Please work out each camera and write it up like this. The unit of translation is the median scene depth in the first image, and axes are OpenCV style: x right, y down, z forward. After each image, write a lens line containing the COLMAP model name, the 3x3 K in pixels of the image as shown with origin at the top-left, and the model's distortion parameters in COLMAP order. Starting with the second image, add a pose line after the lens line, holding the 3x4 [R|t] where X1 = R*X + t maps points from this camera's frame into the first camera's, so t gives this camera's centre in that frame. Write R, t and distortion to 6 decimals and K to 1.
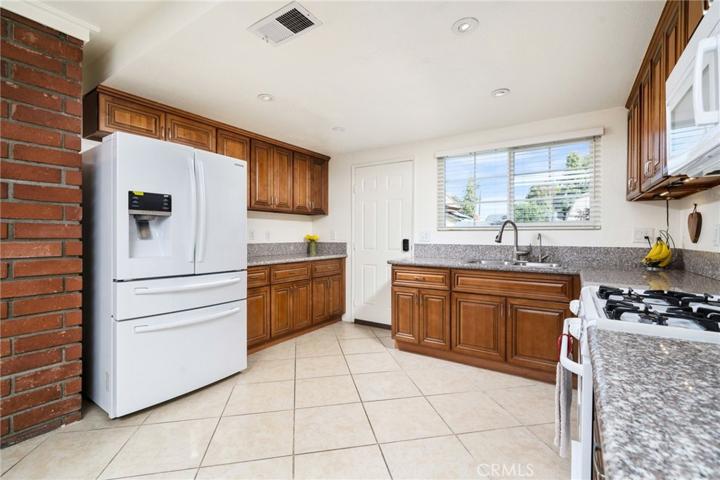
lens RADIAL K [[325.6, 0, 359.5], [0, 325.6, 237.5], [0, 0, 1]] dist [0.005443, 0.000455]
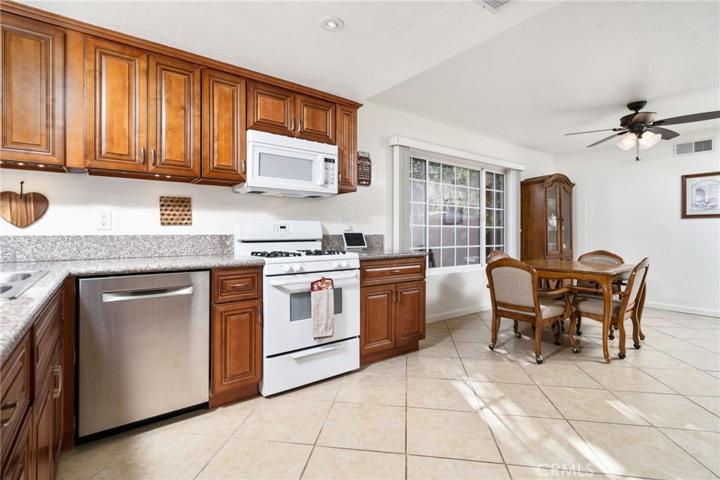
lens RADIAL K [[339.5, 0, 355.8], [0, 339.5, 236.2], [0, 0, 1]] dist [0.001262, -0.001170]
pose [[-0.942038, -0.005519, 0.335461, -0.074191], [0.000195, 0.999856, 0.016995, 0.019408], [-0.335506, 0.016076, -0.941901, 1.172928]]
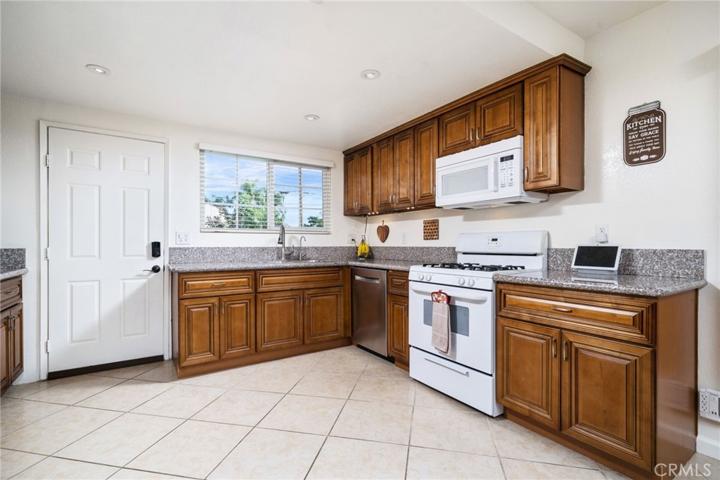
lens RADIAL K [[339.5, 0, 362.2], [0, 339.5, 247.1], [0, 0, 1]] dist [0.001262, -0.001170]
pose [[0.384795, -0.011794, 0.922927, -0.545912], [0.009414, 0.999916, 0.008853, 0.019113], [-0.922954, 0.005282, 0.384874, 0.301634]]
